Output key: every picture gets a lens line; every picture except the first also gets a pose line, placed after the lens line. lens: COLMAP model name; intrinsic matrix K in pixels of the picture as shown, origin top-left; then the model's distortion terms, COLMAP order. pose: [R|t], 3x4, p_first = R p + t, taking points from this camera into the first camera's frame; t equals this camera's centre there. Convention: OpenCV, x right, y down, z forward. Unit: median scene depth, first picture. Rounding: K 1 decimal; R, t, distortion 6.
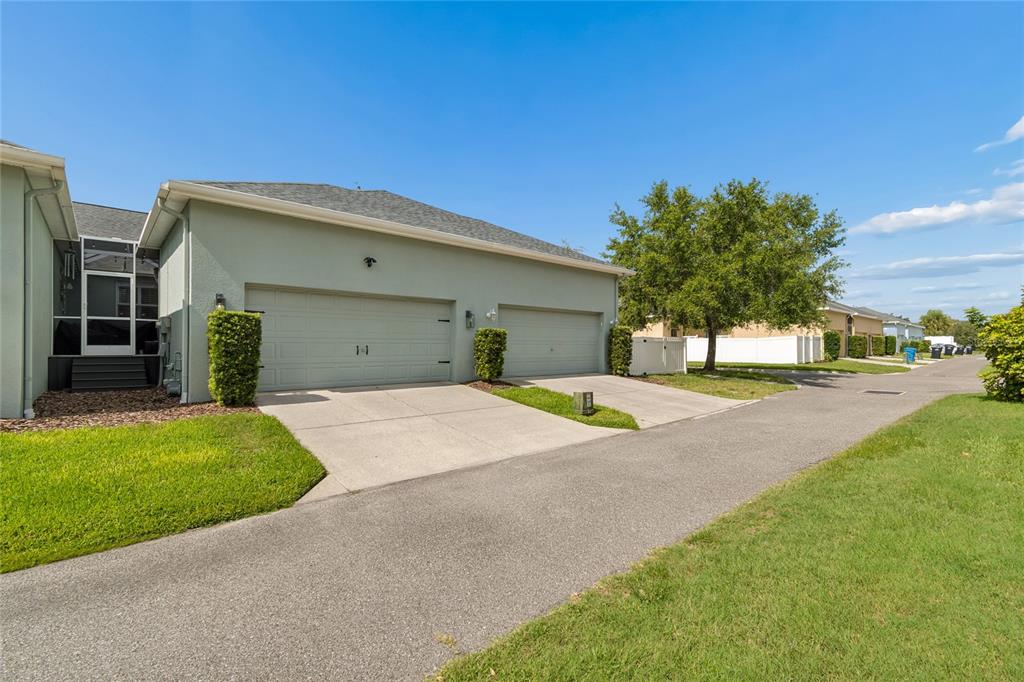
lens RADIAL K [[450.1, 0, 503.0], [0, 450.1, 341.2], [0, 0, 1]] dist [0.002604, -0.000441]
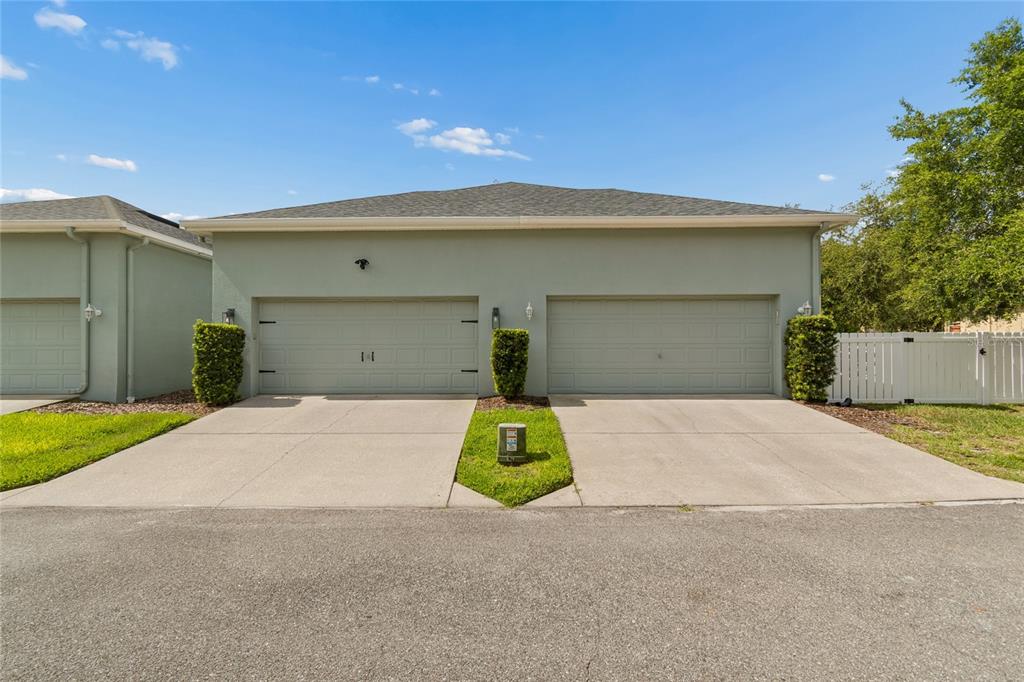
lens RADIAL K [[450.1, 0, 503.0], [0, 450.1, 341.2], [0, 0, 1]] dist [0.002604, -0.000441]
pose [[0.740385, -0.020482, -0.671871, 0.469168], [0.012785, 0.999784, -0.016389, 0.005016], [0.672062, 0.003545, 0.740487, 0.422411]]
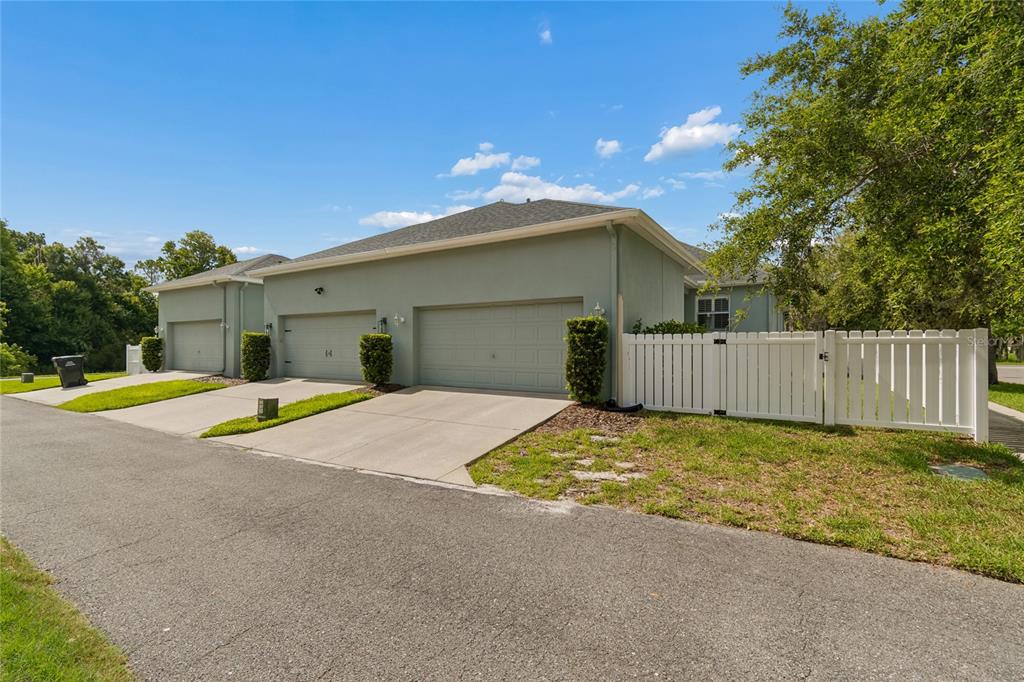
lens RADIAL K [[450.1, 0, 503.0], [0, 450.1, 341.2], [0, 0, 1]] dist [0.002604, -0.000441]
pose [[0.282707, -0.017372, -0.959049, 1.020640], [0.007536, 0.999845, -0.015890, 0.006442], [0.959177, -0.002735, 0.282794, 0.974073]]
